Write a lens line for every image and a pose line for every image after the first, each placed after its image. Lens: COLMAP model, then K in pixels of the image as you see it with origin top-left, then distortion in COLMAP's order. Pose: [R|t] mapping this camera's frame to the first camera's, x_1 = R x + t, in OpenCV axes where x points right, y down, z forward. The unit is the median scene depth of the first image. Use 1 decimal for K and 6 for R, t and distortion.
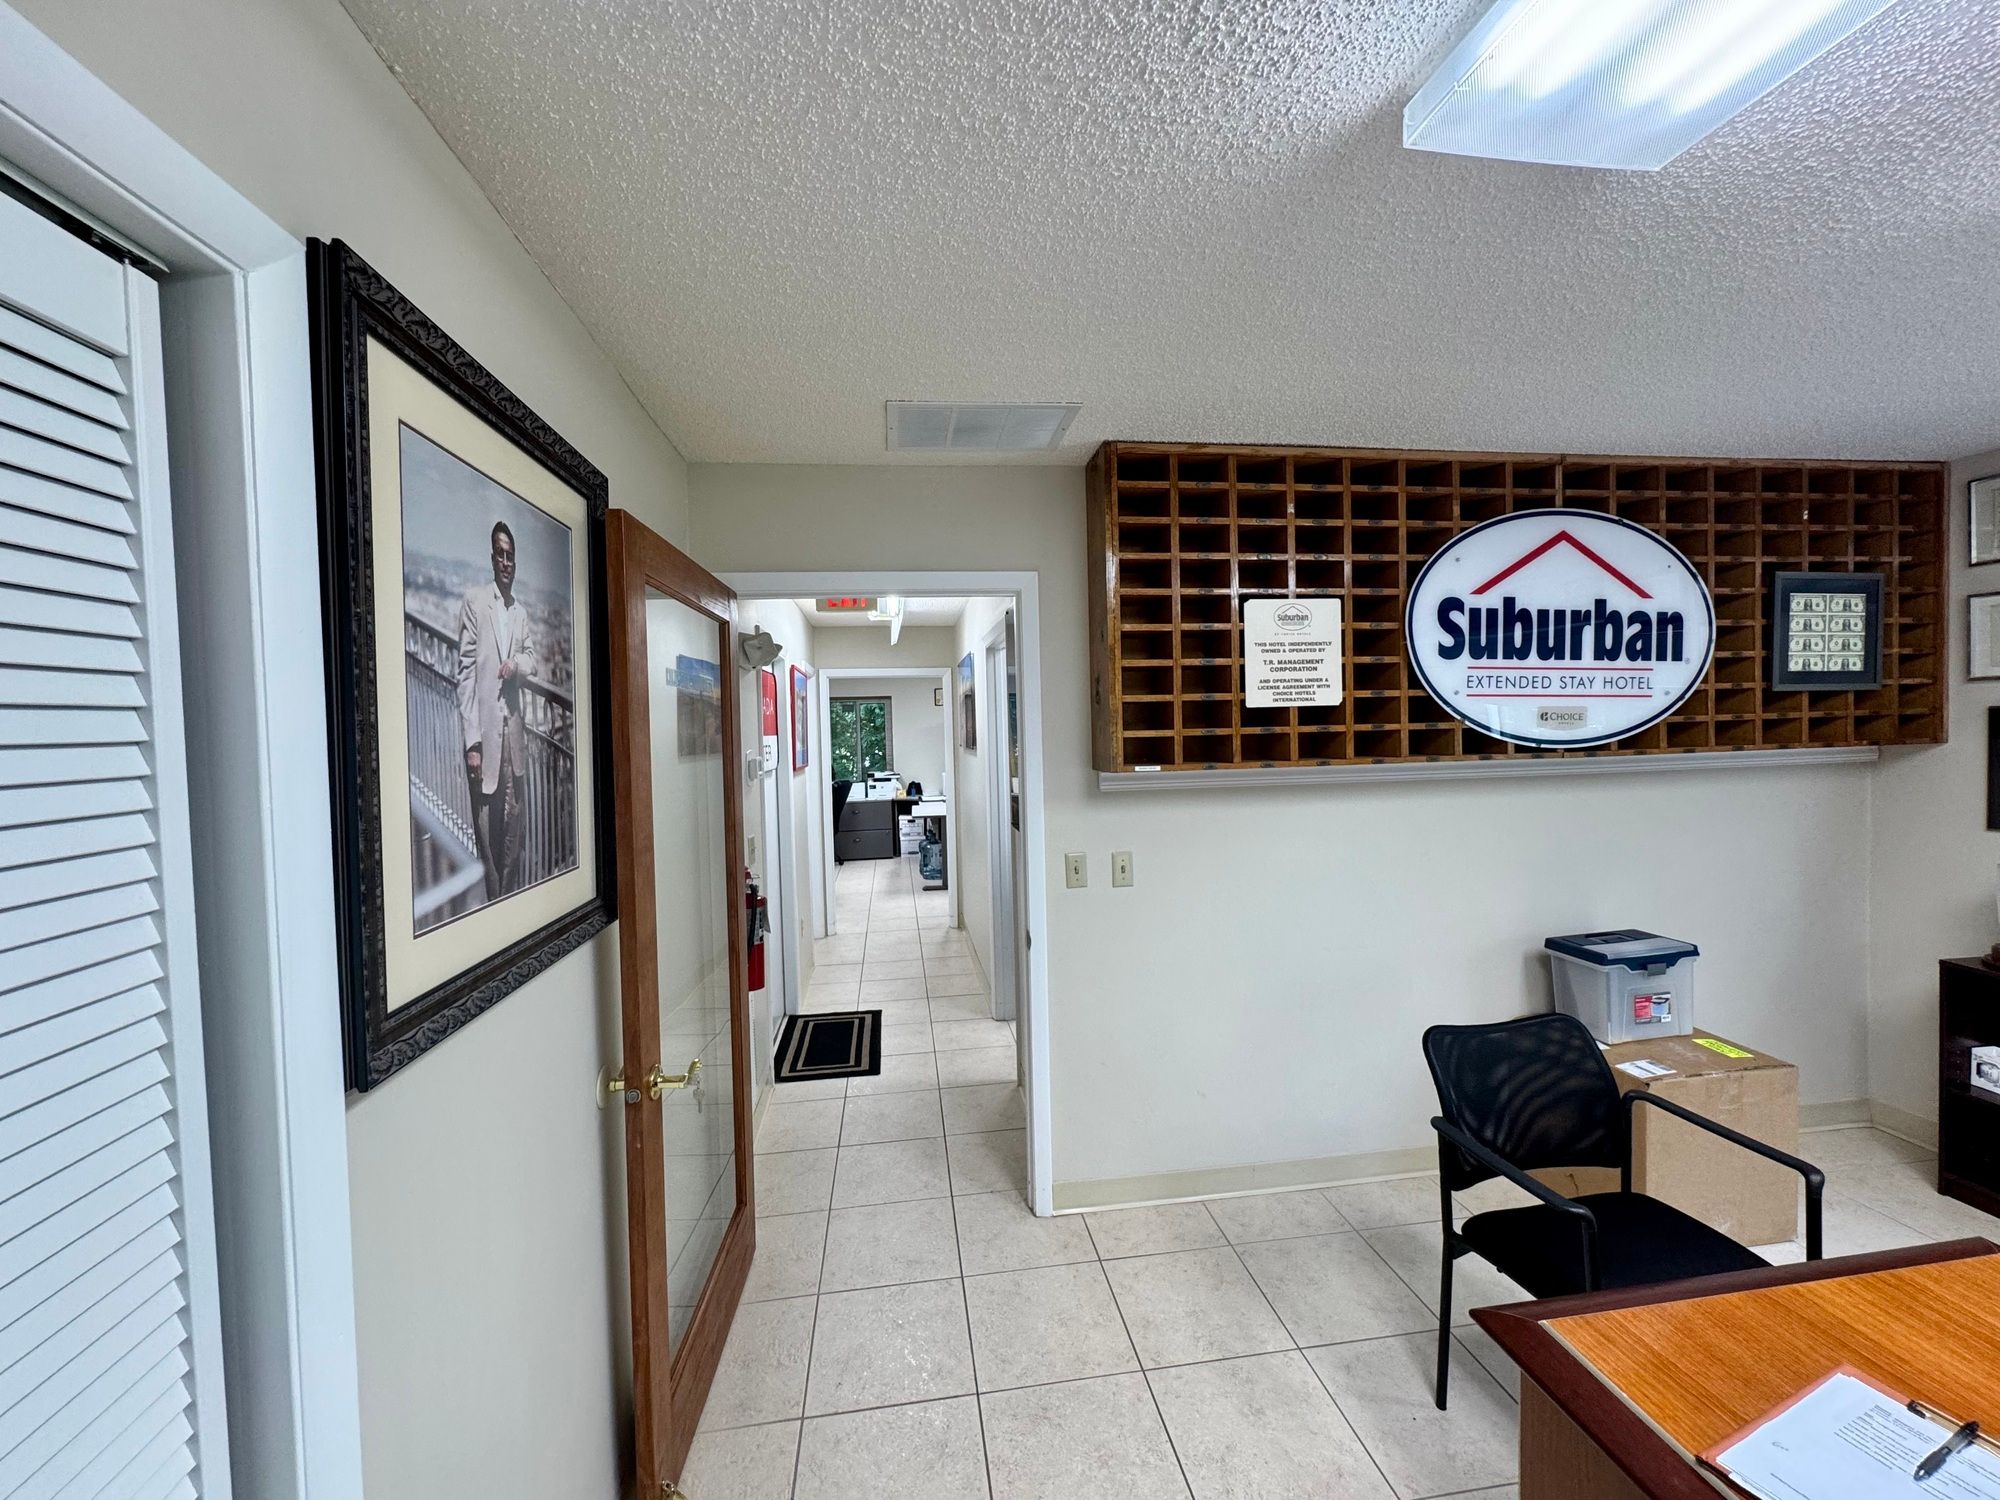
lens RADIAL K [[799.7, 0, 993.6], [0, 799.7, 752.5], [0, 0, 1]] dist [-0.005969, -0.000330]
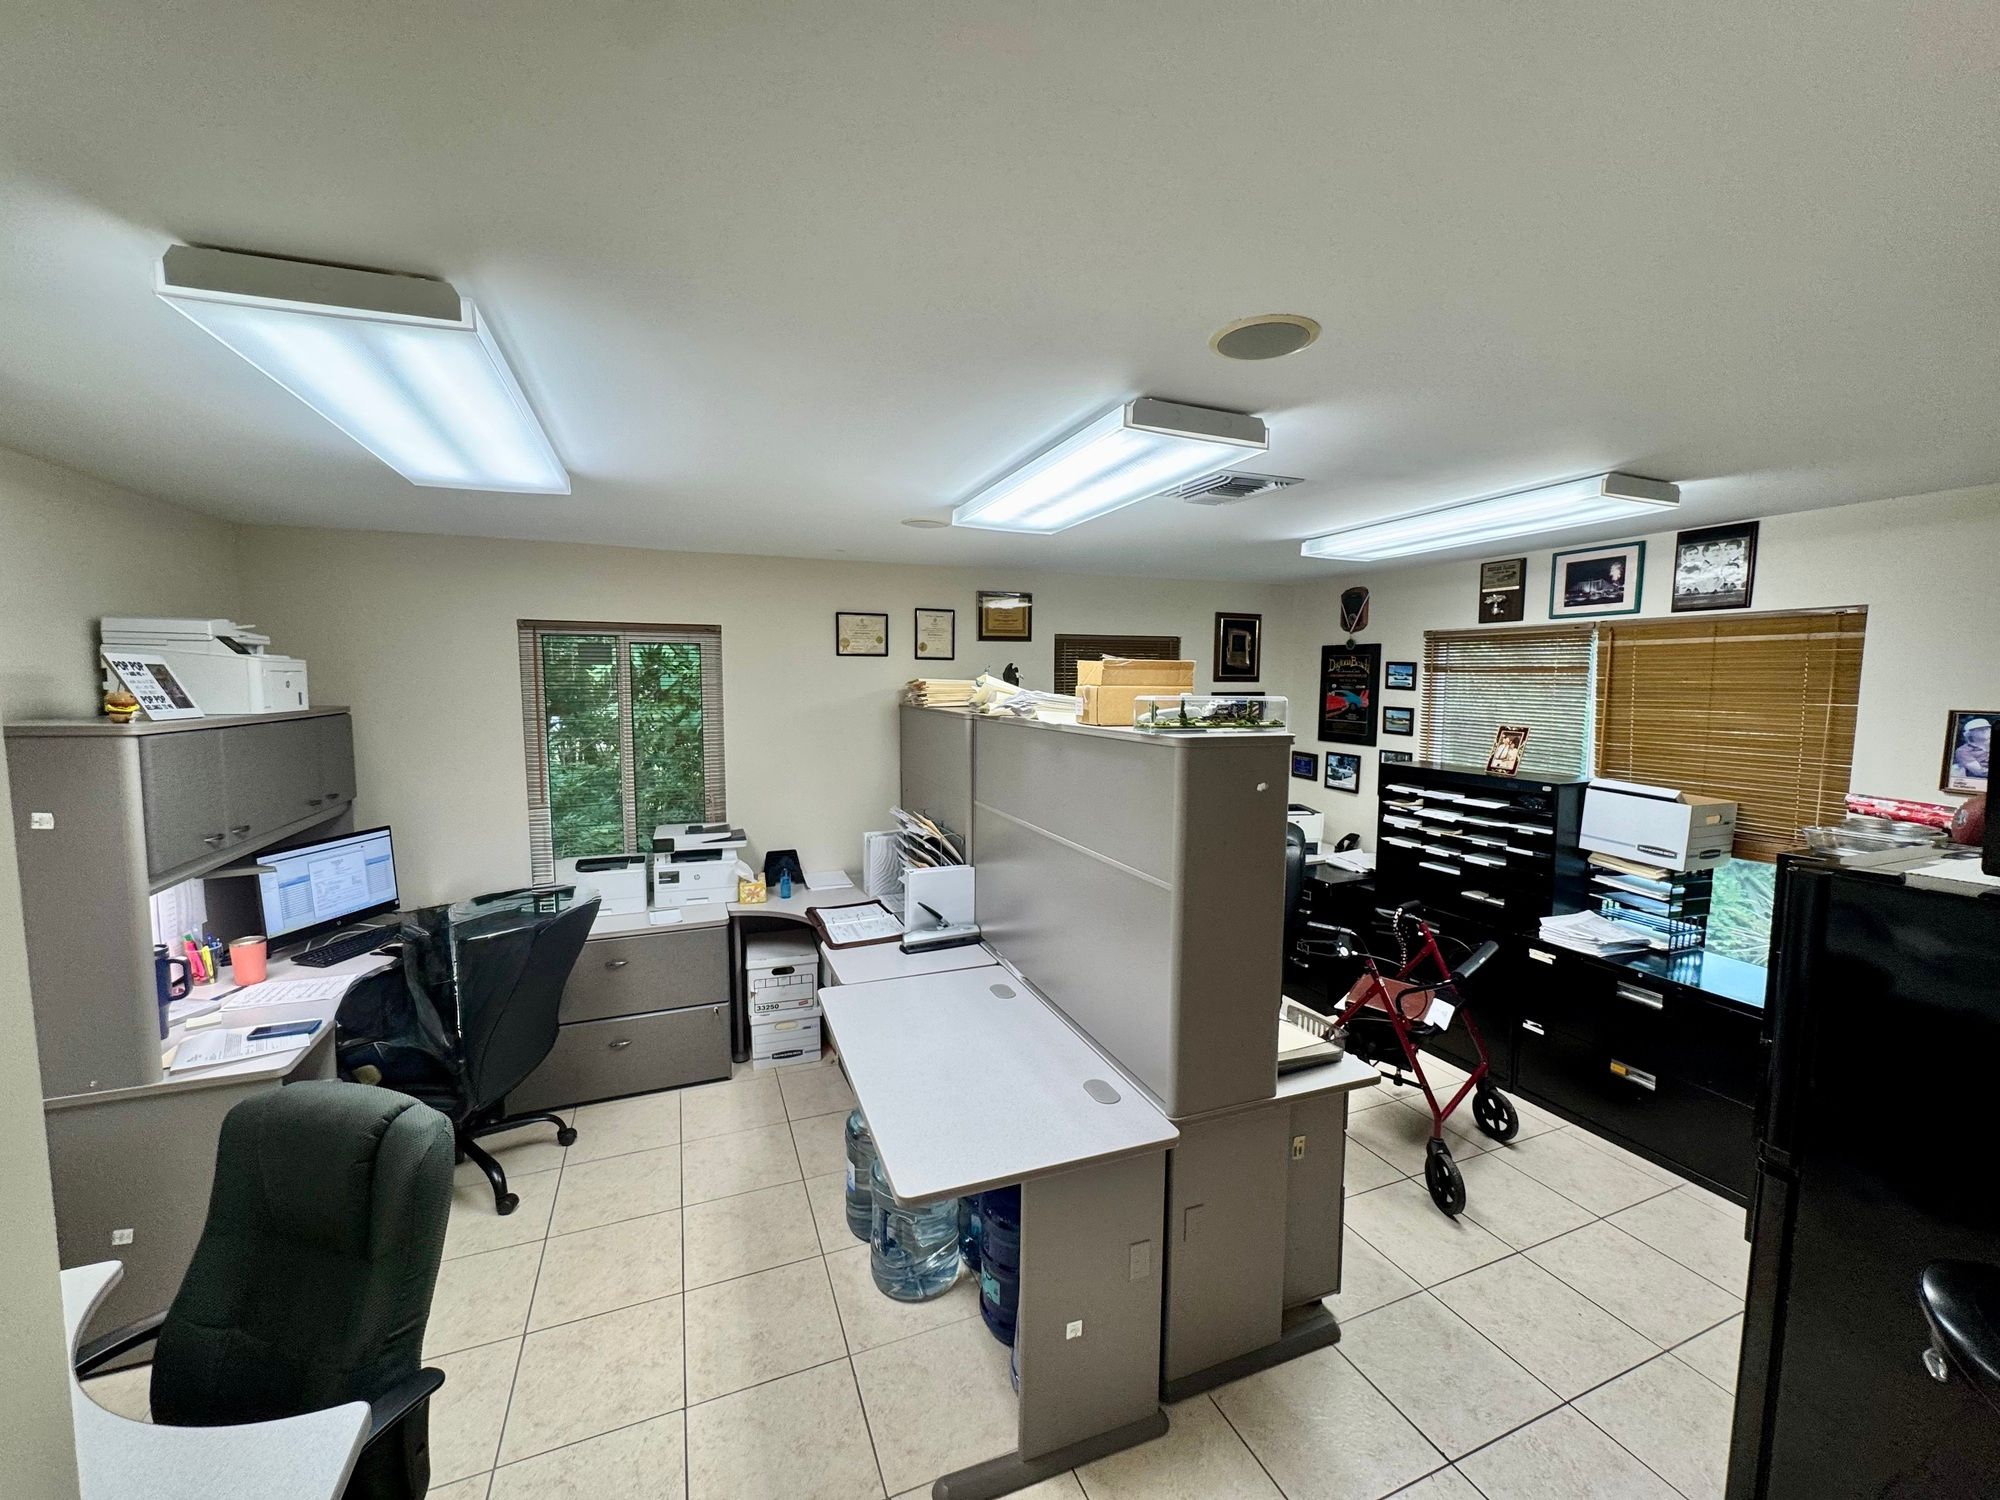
lens RADIAL K [[799.7, 0, 992.5], [0, 799.7, 756.9], [0, 0, 1]] dist [-0.005969, -0.000330]
pose [[0.965534, -0.002489, 0.260266, -0.180053], [-0.014207, 0.997959, 0.062250, -0.059838], [-0.259890, -0.063802, 0.963528, 1.074432]]
